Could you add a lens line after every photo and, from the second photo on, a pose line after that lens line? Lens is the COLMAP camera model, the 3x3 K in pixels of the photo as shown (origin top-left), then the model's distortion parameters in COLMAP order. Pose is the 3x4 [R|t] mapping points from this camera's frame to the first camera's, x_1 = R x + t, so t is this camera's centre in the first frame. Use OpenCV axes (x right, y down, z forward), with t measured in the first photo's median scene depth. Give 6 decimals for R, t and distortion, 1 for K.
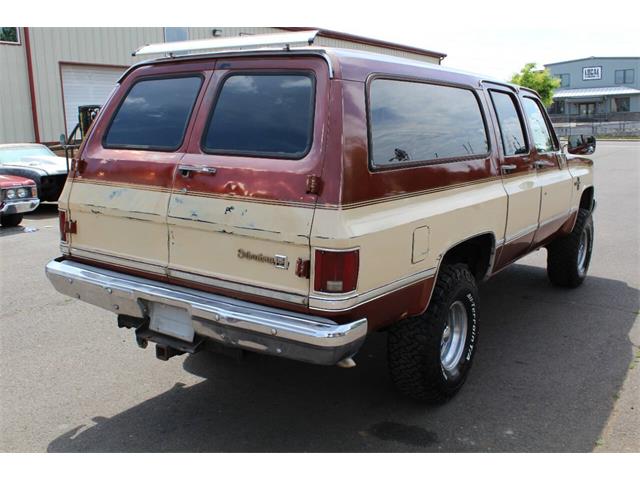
lens RADIAL K [[640.7, 0, 320.0], [0, 640.7, 240.0], [0, 0, 1]] dist [-0.143445, 0.000285]
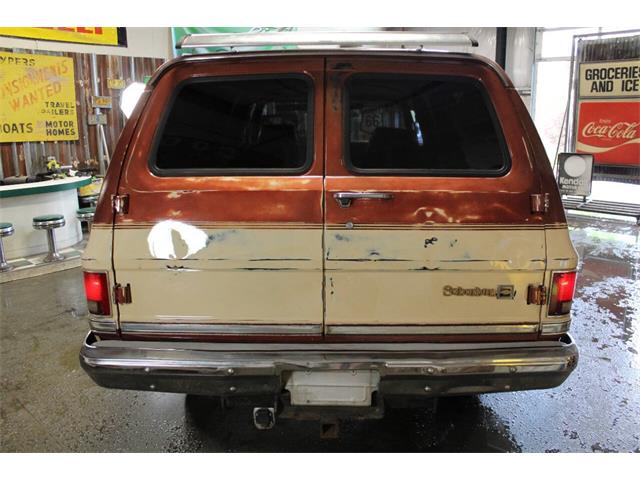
lens RADIAL K [[532.3, 0, 320.0], [0, 532.3, 240.0], [0, 0, 1]] dist [-0.182686, 0.143954]
pose [[0.842755, -0.140748, 0.519570, -0.614419], [0.120350, 0.990045, 0.072985, -0.116221], [-0.524671, 0.001021, 0.851305, 0.483778]]
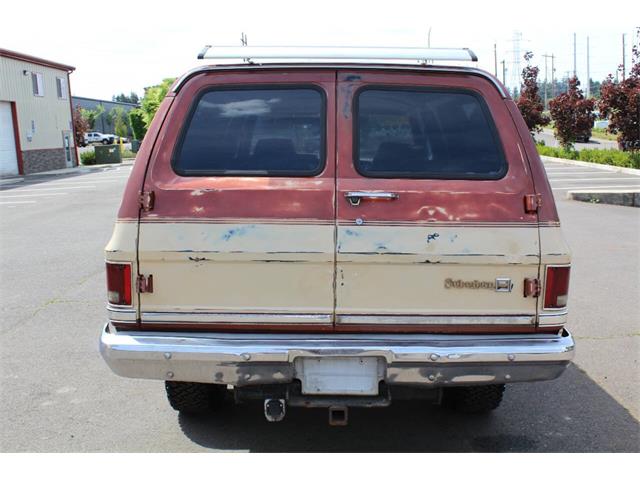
lens RADIAL K [[683.9, 0, 320.0], [0, 683.9, 240.0], [0, 0, 1]] dist [-0.117255, 0.002710]
pose [[0.835050, -0.088322, 0.543038, -0.798541], [0.108980, 0.994026, -0.005910, -0.054866], [-0.539272, 0.064115, 0.839687, 0.264530]]
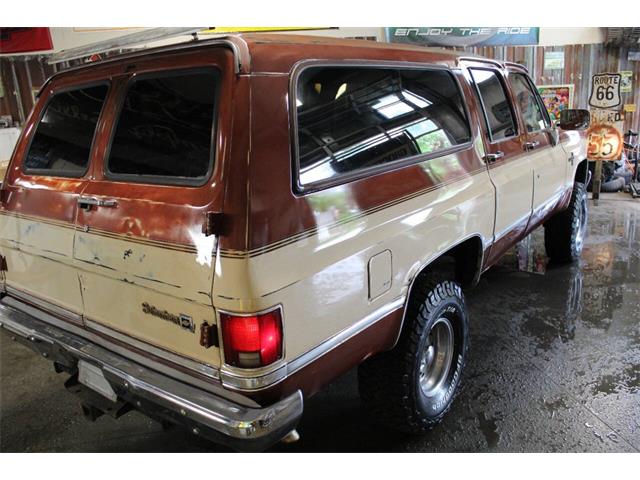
lens RADIAL K [[532.3, 0, 320.0], [0, 532.3, 240.0], [0, 0, 1]] dist [-0.182686, 0.143954]
pose [[0.996201, -0.059970, -0.063139, 0.136645], [0.064365, 0.995465, 0.070048, -0.093483], [0.058652, -0.073846, 0.995543, 0.367020]]
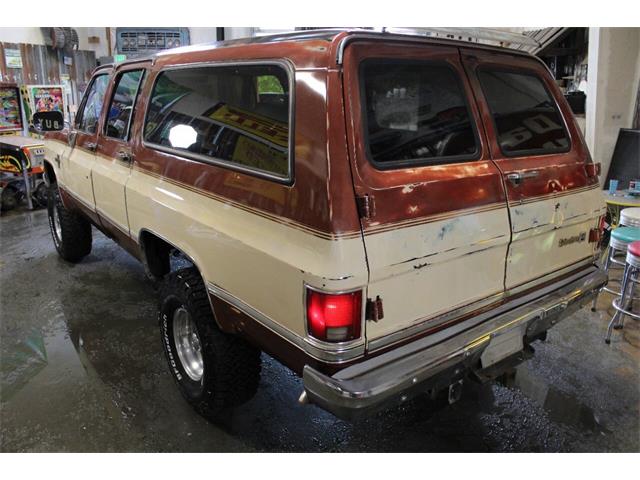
lens RADIAL K [[532.3, 0, 320.0], [0, 532.3, 240.0], [0, 0, 1]] dist [-0.182686, 0.143954]
pose [[0.322587, -0.278681, 0.904585, -1.045823], [0.170704, 0.957135, 0.233994, -0.258961], [-0.931020, 0.078933, 0.356331, 1.055514]]
